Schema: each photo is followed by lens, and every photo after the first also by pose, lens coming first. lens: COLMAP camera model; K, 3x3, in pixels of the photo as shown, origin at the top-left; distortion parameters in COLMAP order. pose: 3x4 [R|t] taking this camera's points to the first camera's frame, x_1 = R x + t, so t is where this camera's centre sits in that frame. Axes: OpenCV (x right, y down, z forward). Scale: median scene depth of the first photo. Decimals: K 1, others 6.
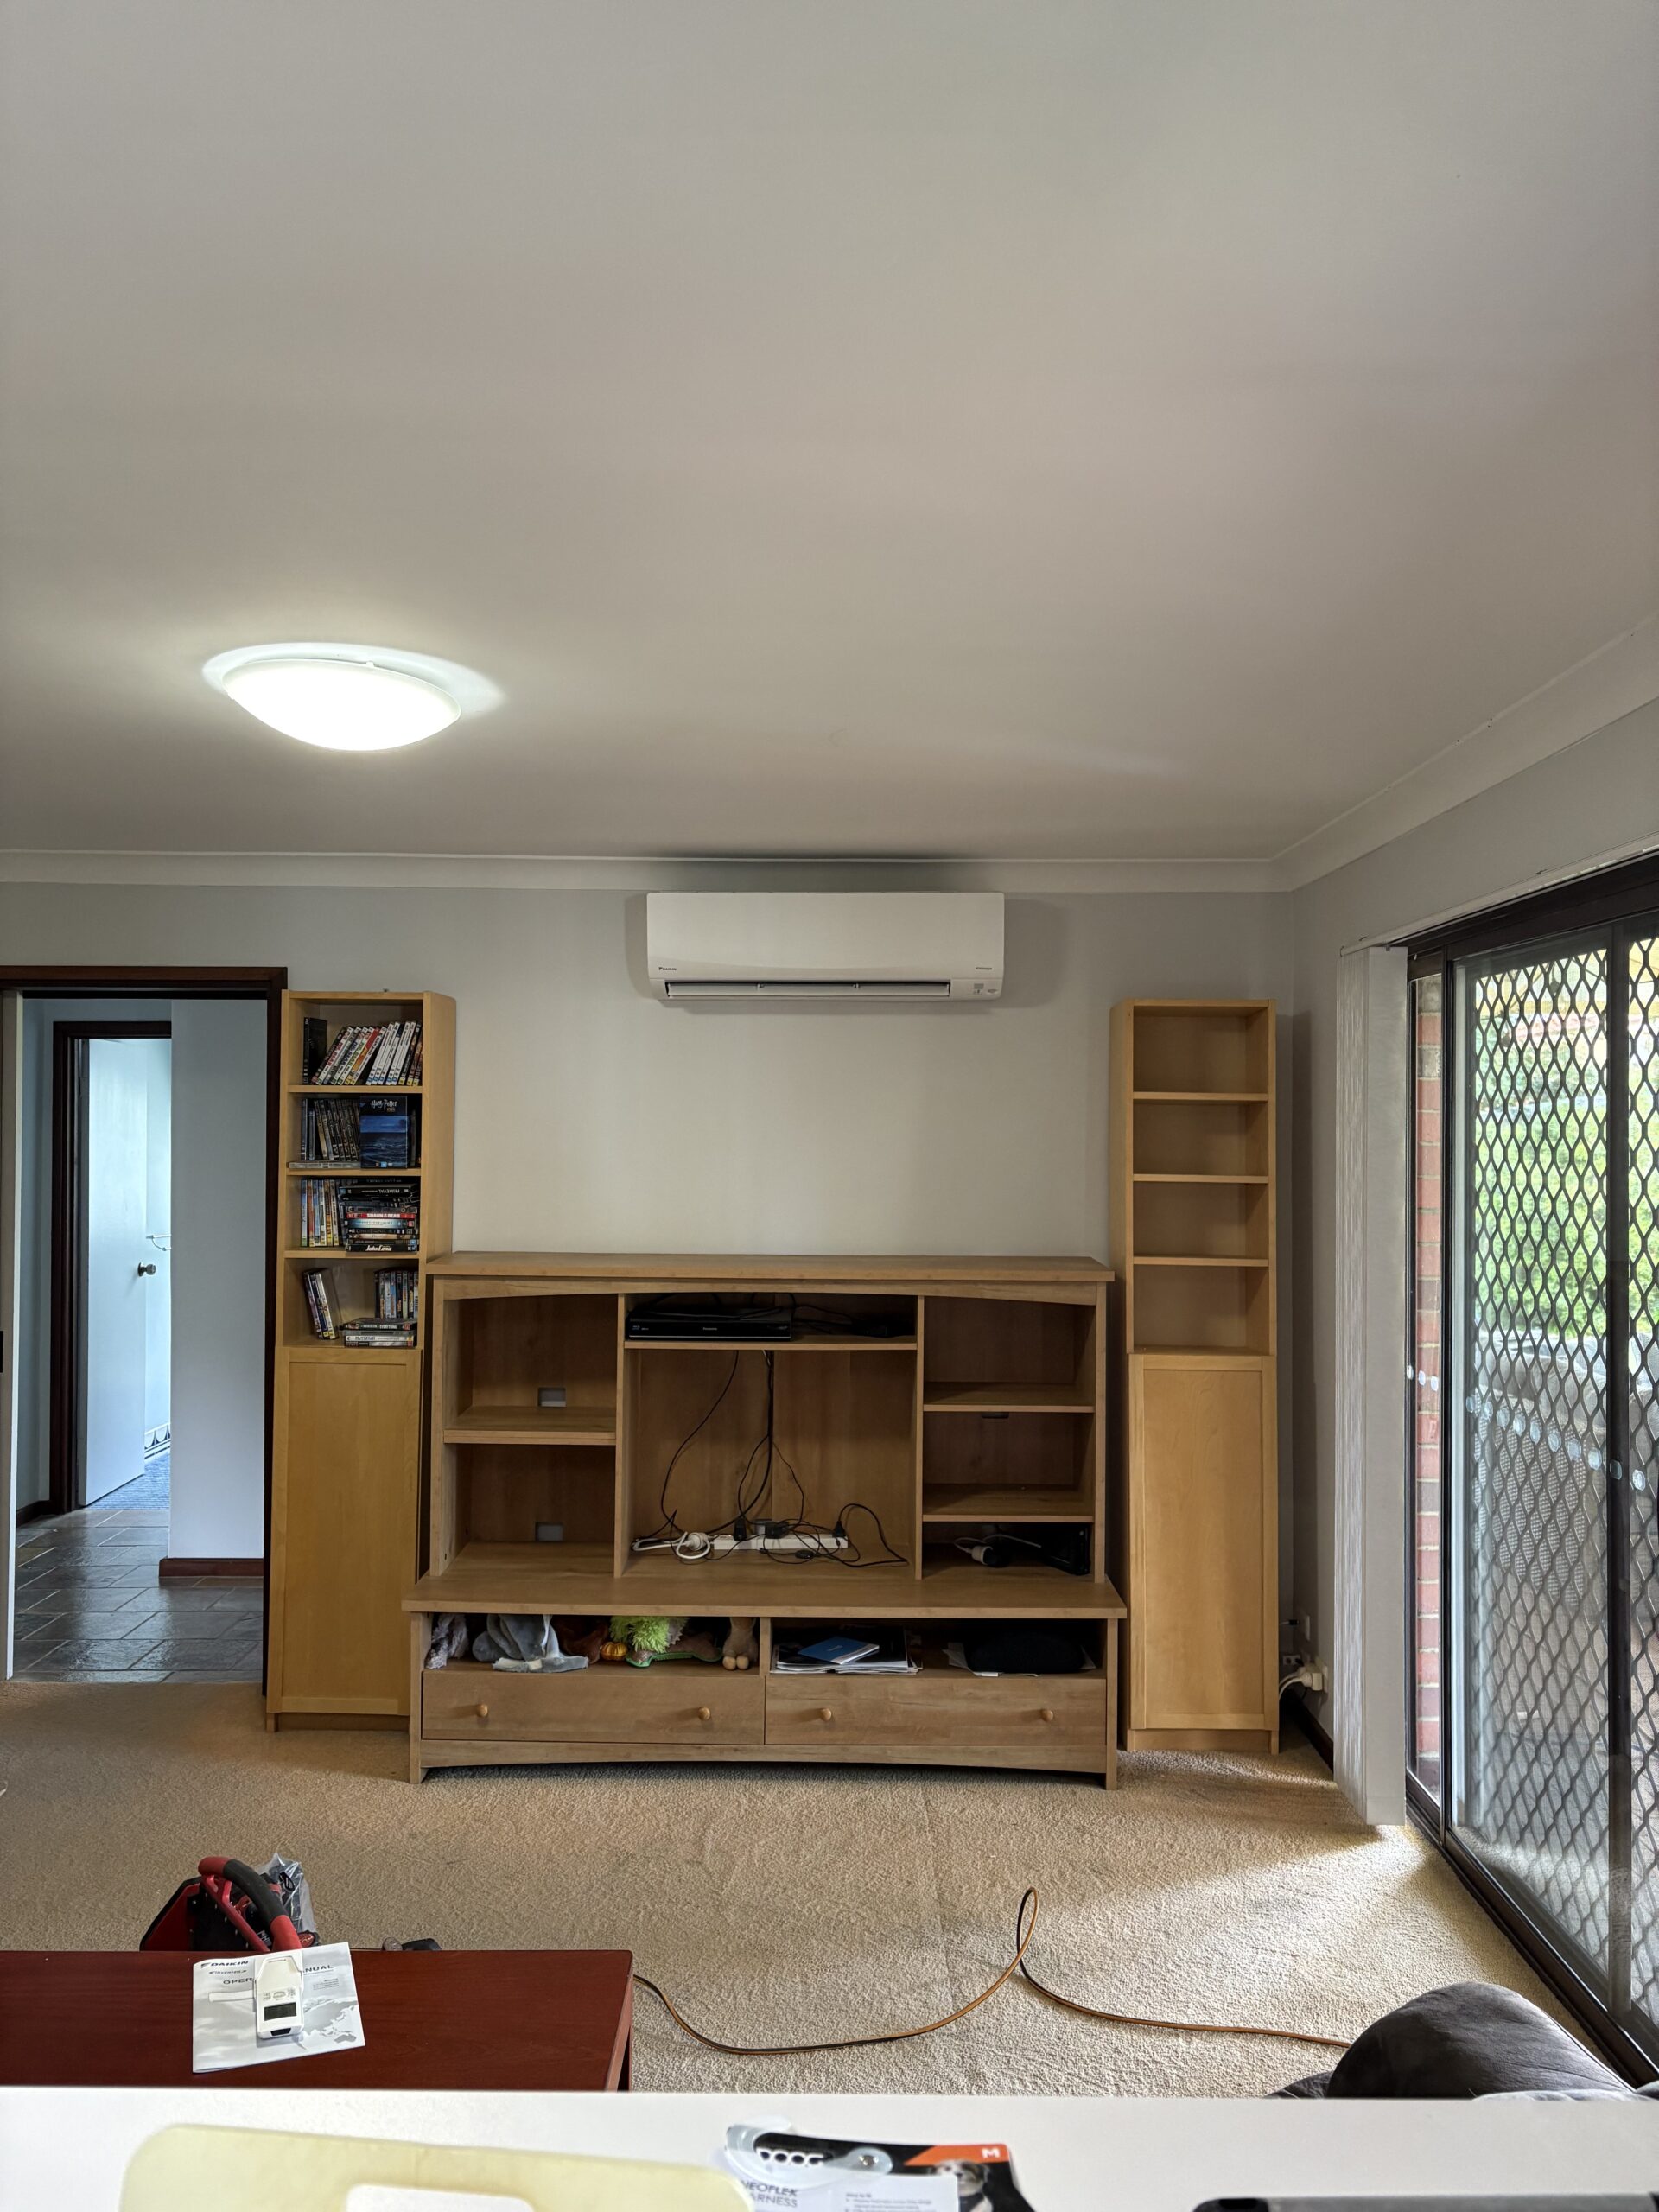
lens RADIAL K [[1675.6, 0, 831.6], [0, 1675.6, 1103.8], [0, 0, 1]] dist [0.055638, -0.058554]
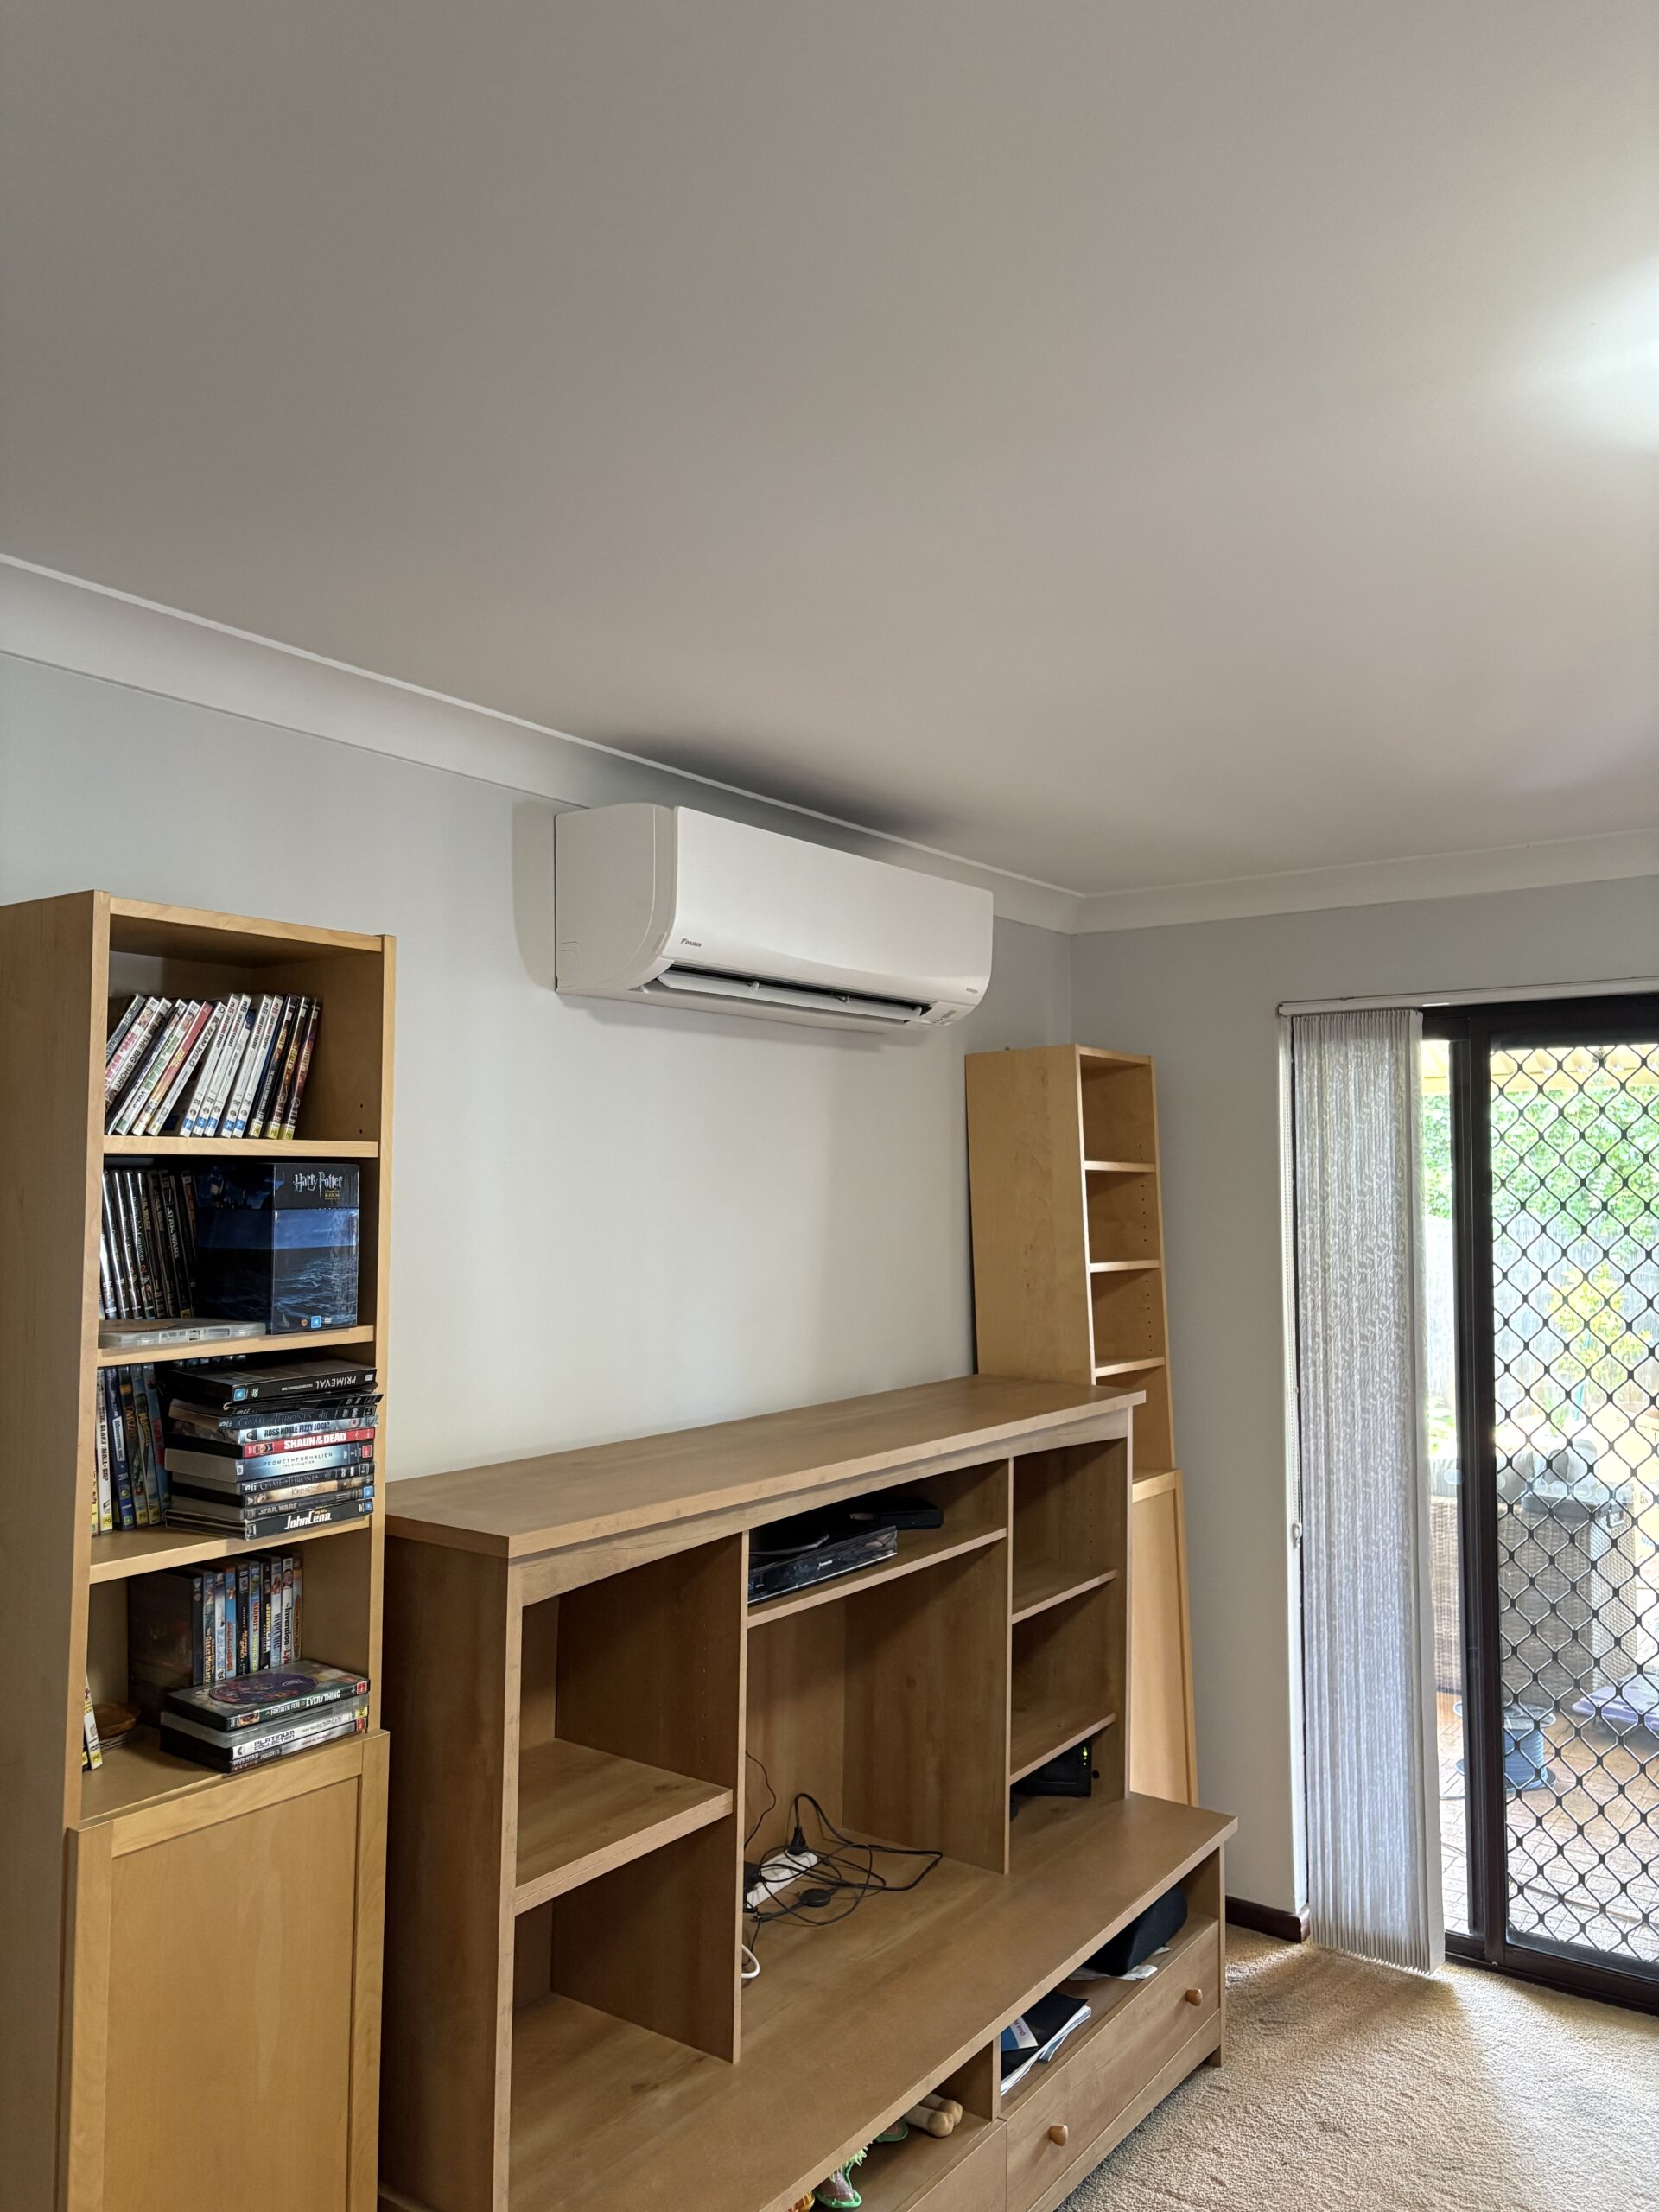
lens RADIAL K [[1675.6, 0, 828.3], [0, 1675.6, 1114.5], [0, 0, 1]] dist [0.055638, -0.058554]
pose [[0.579340, 0.027646, 0.814617, -0.543981], [-0.005970, 0.999542, -0.029676, -0.005178], [-0.815064, 0.012329, 0.579240, 0.638674]]
